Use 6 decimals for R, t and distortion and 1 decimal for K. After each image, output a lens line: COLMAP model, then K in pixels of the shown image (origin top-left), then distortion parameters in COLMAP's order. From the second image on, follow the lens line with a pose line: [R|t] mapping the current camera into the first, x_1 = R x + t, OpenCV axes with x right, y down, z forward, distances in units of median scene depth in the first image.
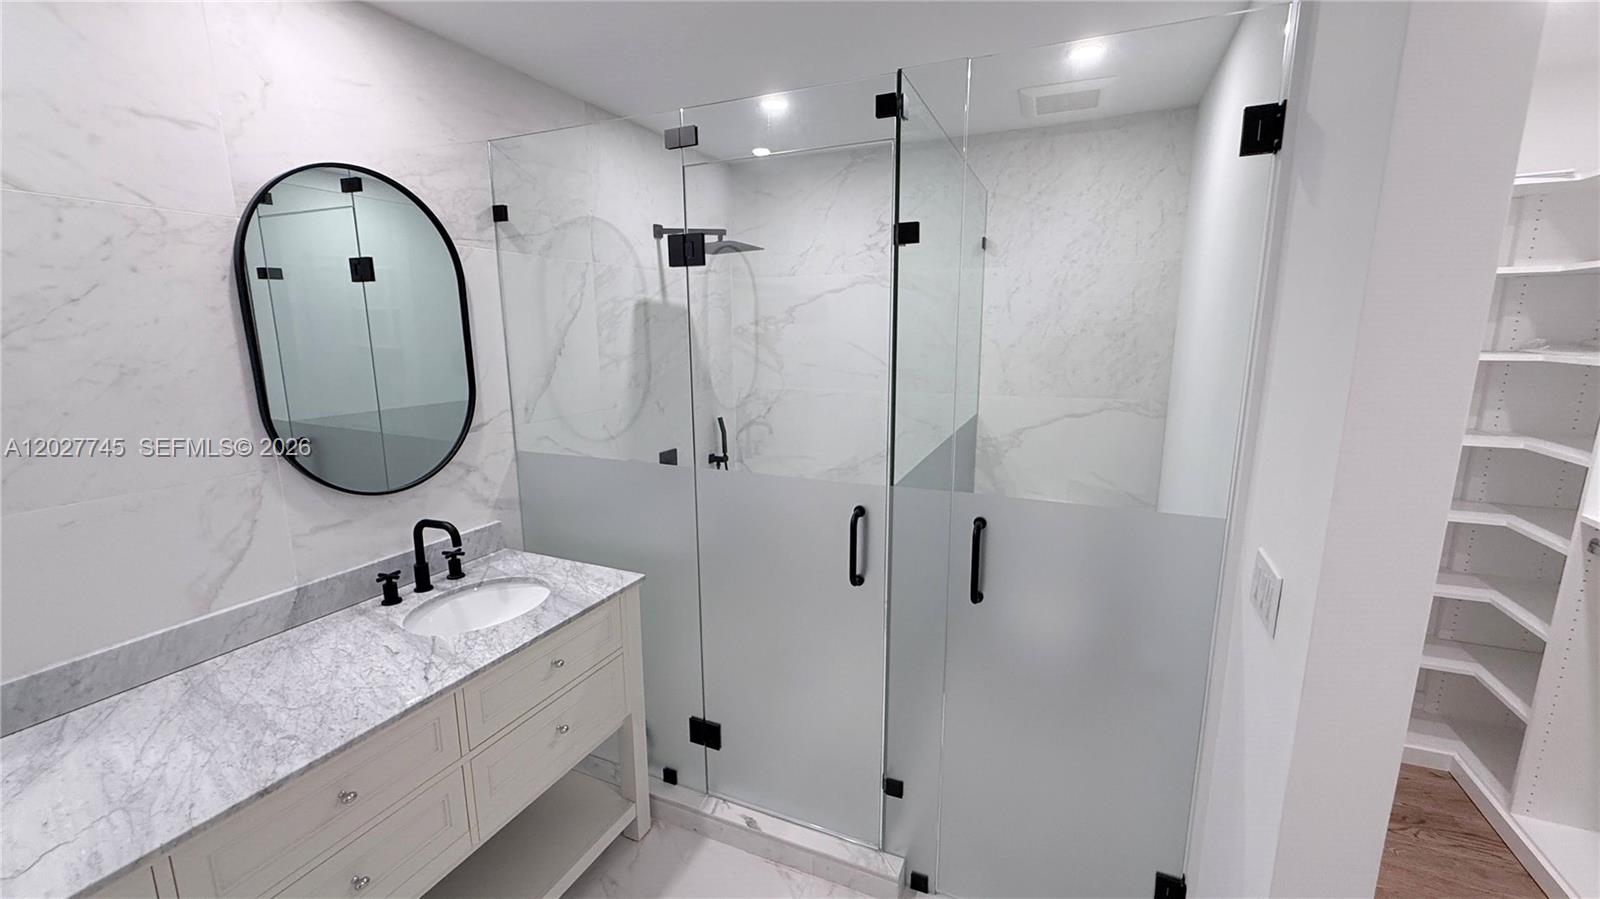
lens RADIAL K [[641.4, 0, 798.1], [0, 641.4, 449.7], [0, 0, 1]] dist [0.002785, -0.000188]
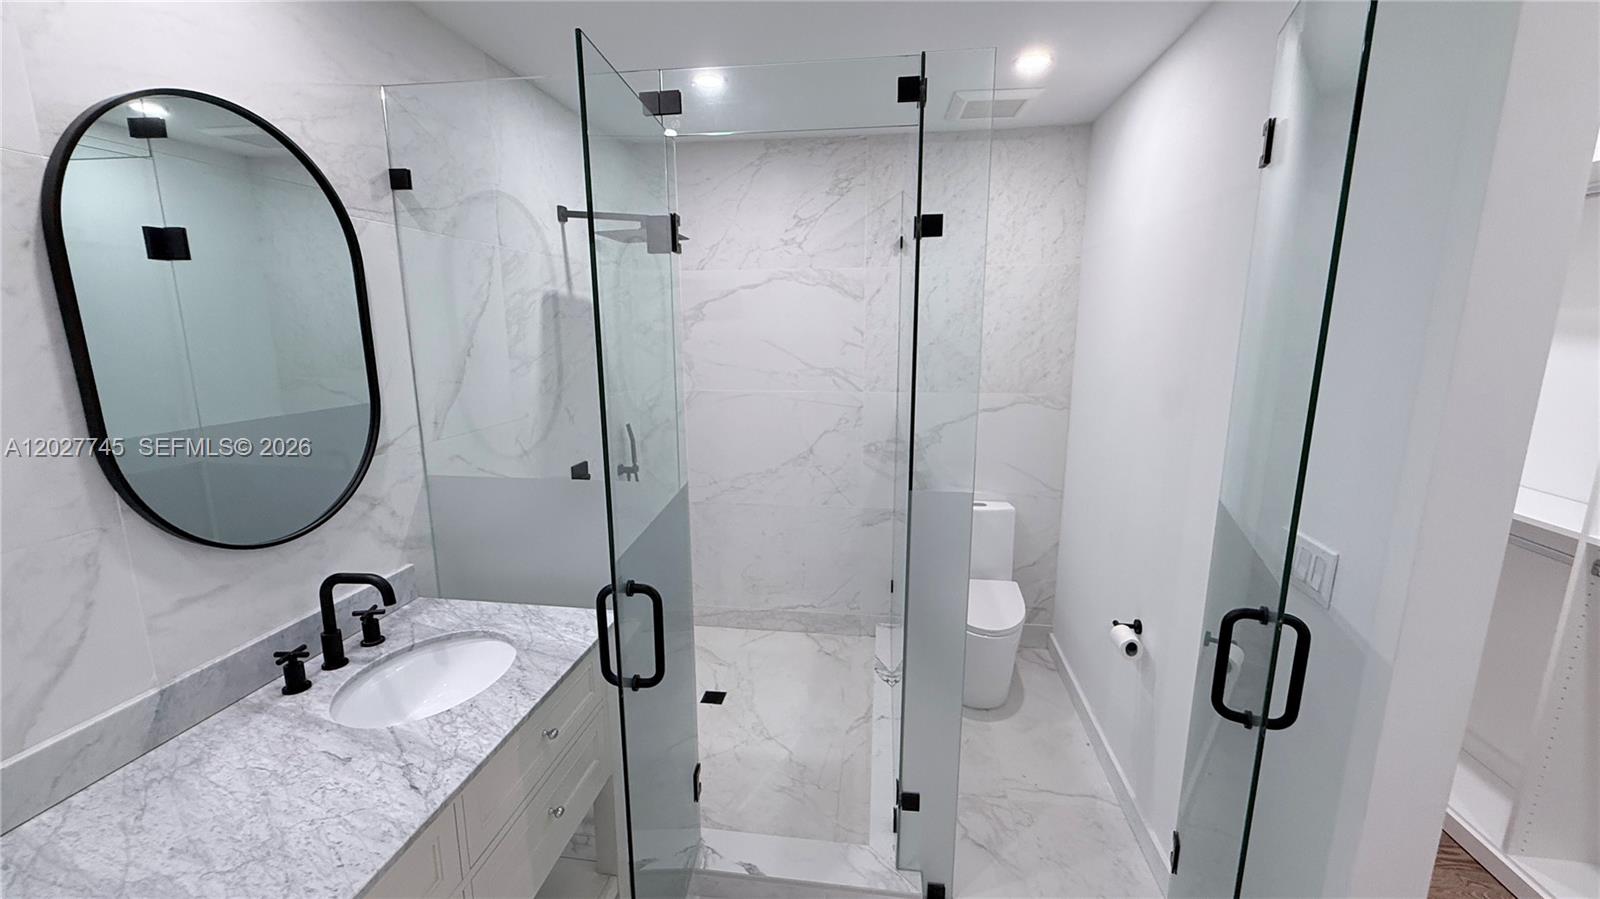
lens RADIAL K [[641.4, 0, 797.7], [0, 641.4, 449.7], [0, 0, 1]] dist [0.002785, -0.000188]
pose [[0.961476, -0.048087, 0.270649, -0.239128], [0.047457, 0.998834, 0.008875, -0.017988], [-0.270761, 0.004311, 0.962637, 0.109227]]
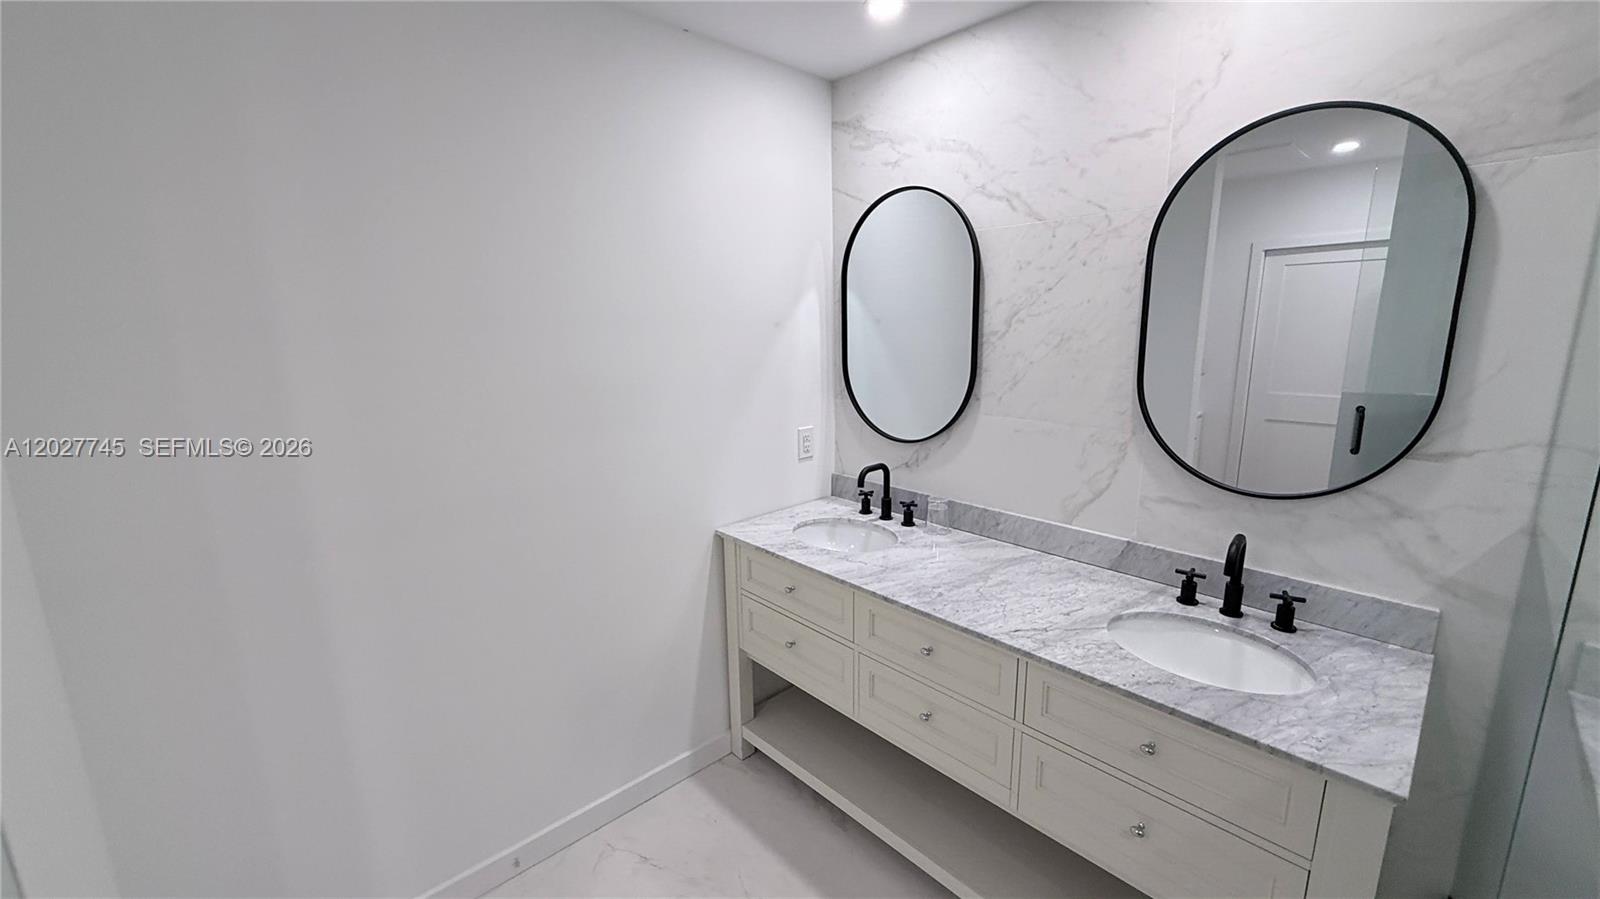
lens RADIAL K [[641.4, 0, 796.6], [0, 641.4, 449.4], [0, 0, 1]] dist [0.002785, -0.000188]
pose [[-0.390704, 0.193604, -0.899927, 0.347193], [-0.155985, 0.949569, 0.272005, -0.123880], [0.907204, 0.246649, -0.340801, 0.688808]]
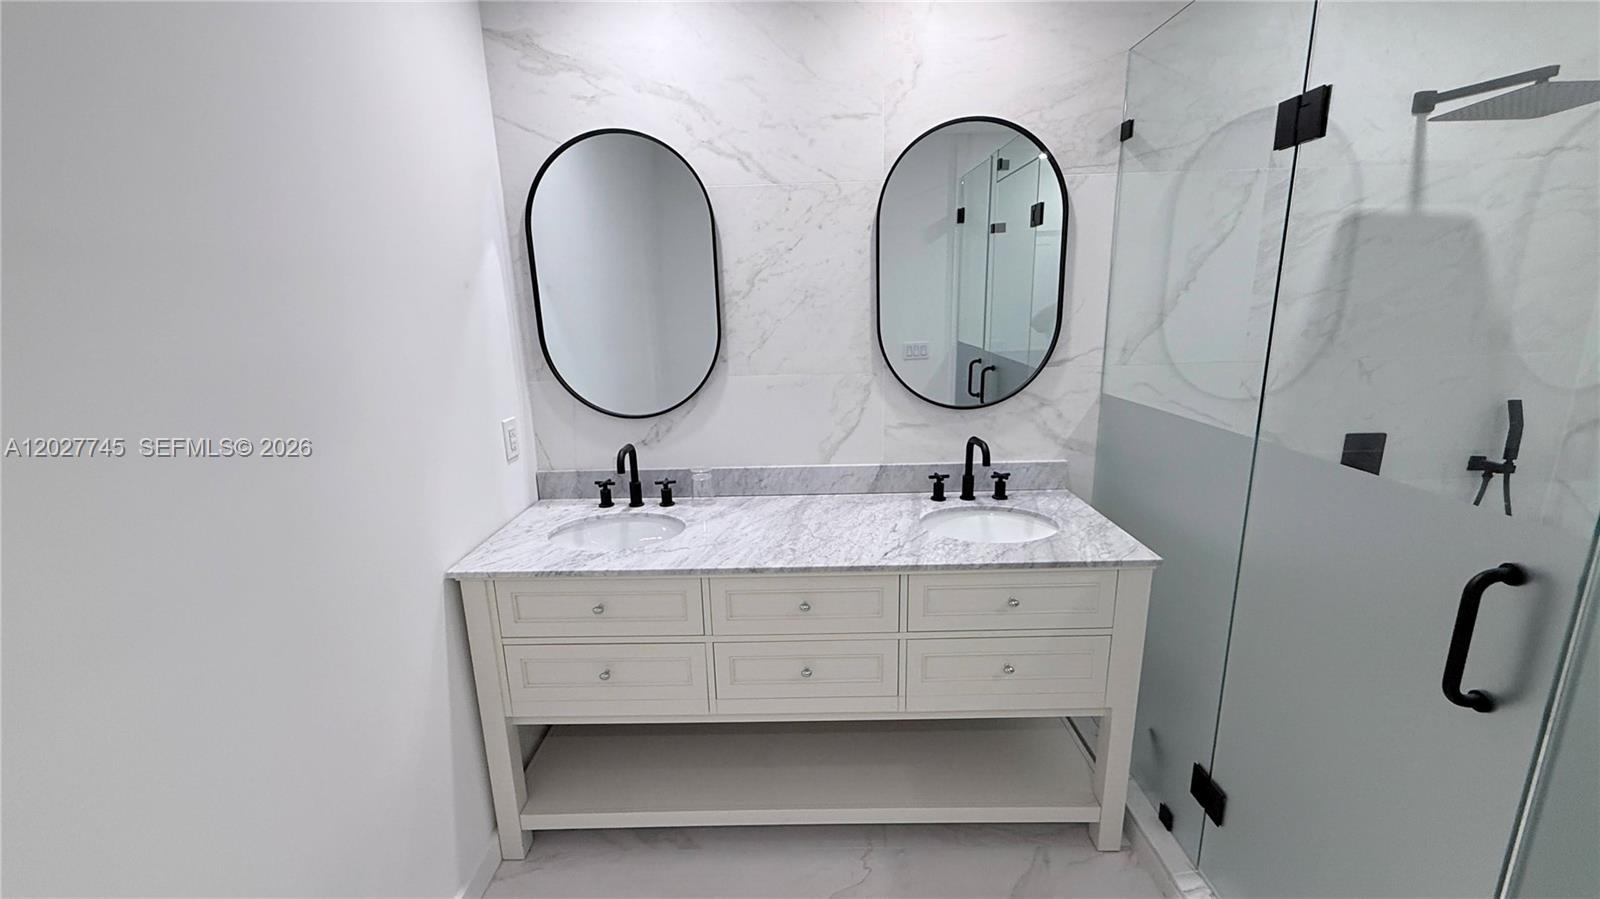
lens RADIAL K [[641.4, 0, 798.6], [0, 641.4, 449.6], [0, 0, 1]] dist [0.002785, -0.000188]
pose [[0.402451, 0.201780, -0.892927, 0.274511], [-0.148868, 0.976847, 0.153647, 0.005154], [0.903256, 0.071093, 0.423172, 0.240804]]
